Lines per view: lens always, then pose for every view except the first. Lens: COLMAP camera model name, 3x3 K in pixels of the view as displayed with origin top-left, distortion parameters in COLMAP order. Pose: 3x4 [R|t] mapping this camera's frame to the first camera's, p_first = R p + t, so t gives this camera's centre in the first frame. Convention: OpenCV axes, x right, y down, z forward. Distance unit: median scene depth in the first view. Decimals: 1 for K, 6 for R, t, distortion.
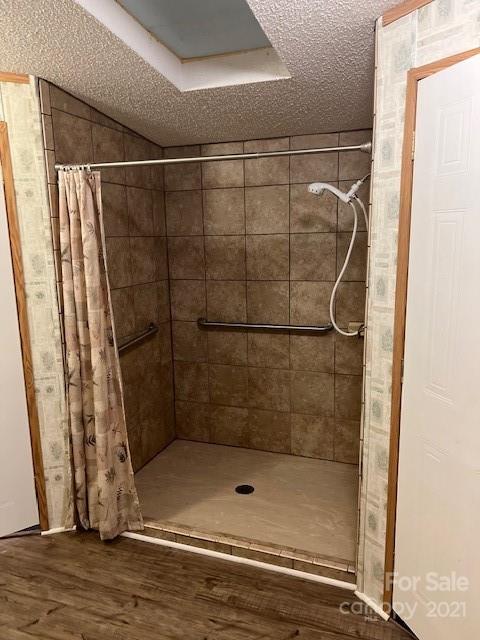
lens RADIAL K [[478.6, 0, 240.3], [0, 478.6, 320.9], [0, 0, 1]] dist [0.055791, -0.014213]
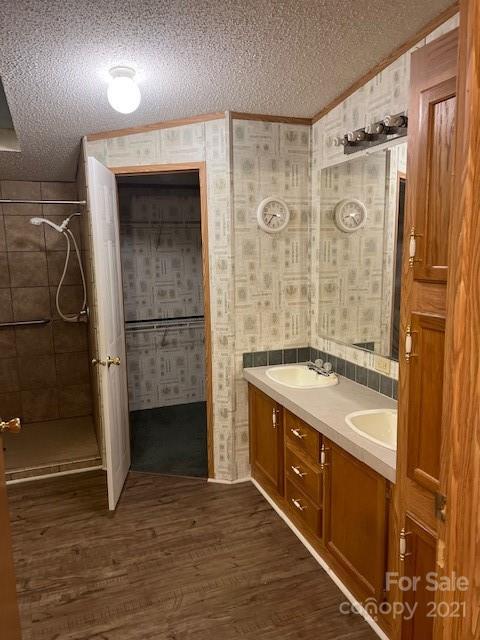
lens RADIAL K [[478.6, 0, 242.6], [0, 478.6, 318.8], [0, 0, 1]] dist [0.055791, -0.014213]
pose [[0.750586, -0.092206, 0.654308, -0.306483], [0.120100, 0.992759, 0.002128, 0.075519], [-0.649766, 0.076985, 0.756225, -0.414678]]
